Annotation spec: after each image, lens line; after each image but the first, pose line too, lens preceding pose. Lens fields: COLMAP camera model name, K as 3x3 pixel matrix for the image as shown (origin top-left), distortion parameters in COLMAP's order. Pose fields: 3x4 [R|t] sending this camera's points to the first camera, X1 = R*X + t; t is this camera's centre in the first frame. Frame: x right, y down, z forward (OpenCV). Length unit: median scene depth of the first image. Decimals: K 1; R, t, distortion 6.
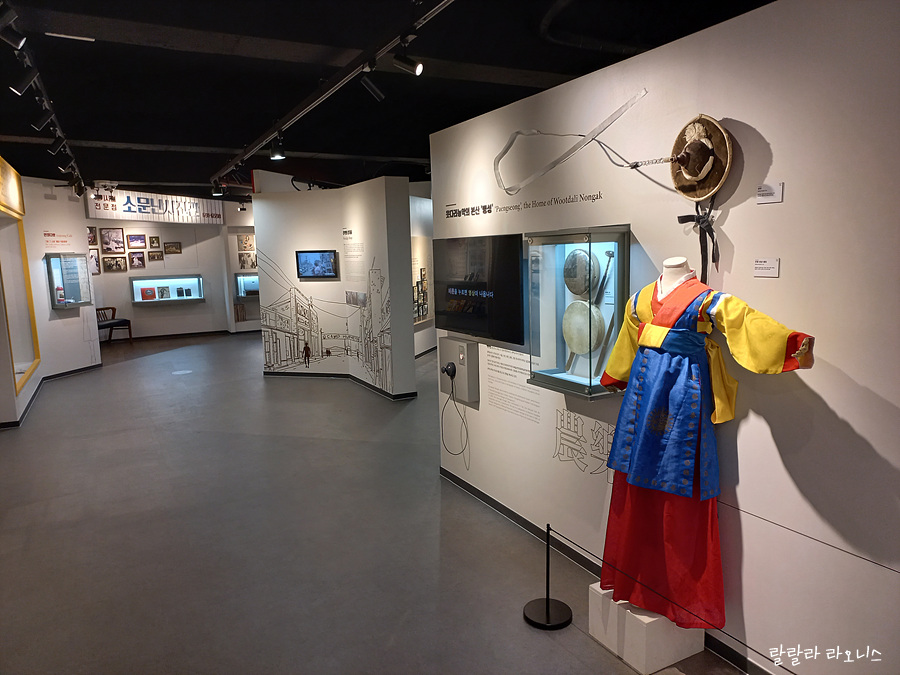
lens RADIAL K [[654.9, 0, 451.3], [0, 654.9, 338.6], [0, 0, 1]] dist [0.040617, -0.005479]
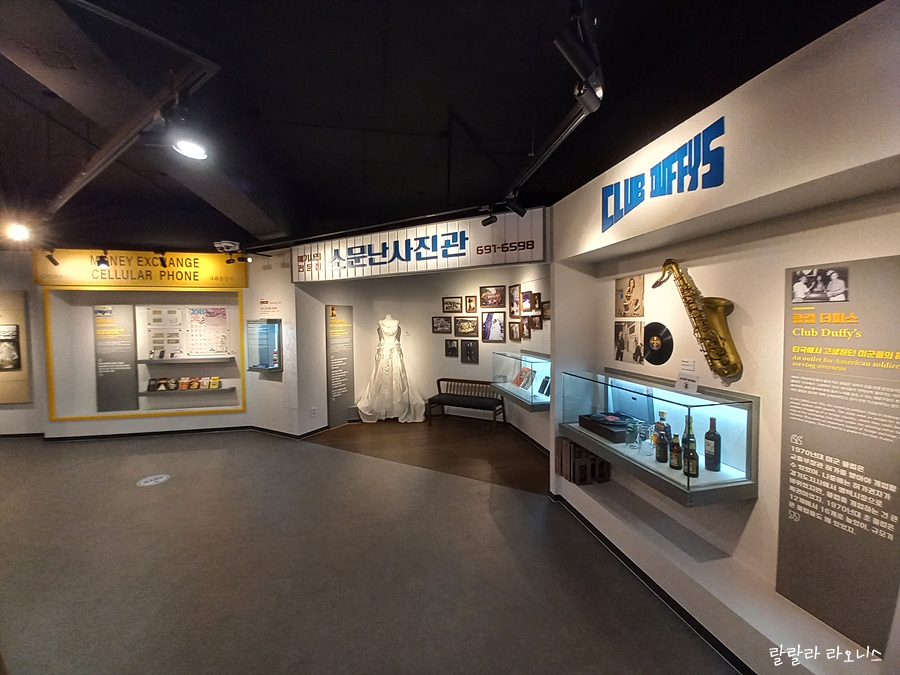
lens RADIAL K [[360.7, 0, 448.3], [0, 360.7, 338.3], [0, 0, 1]] dist [-0.002176, -0.000006]
pose [[-0.284908, 0.080924, -0.955133, -0.082163], [-0.116570, 0.986109, 0.118320, -0.145090], [0.951441, 0.145050, -0.271517, 1.040579]]
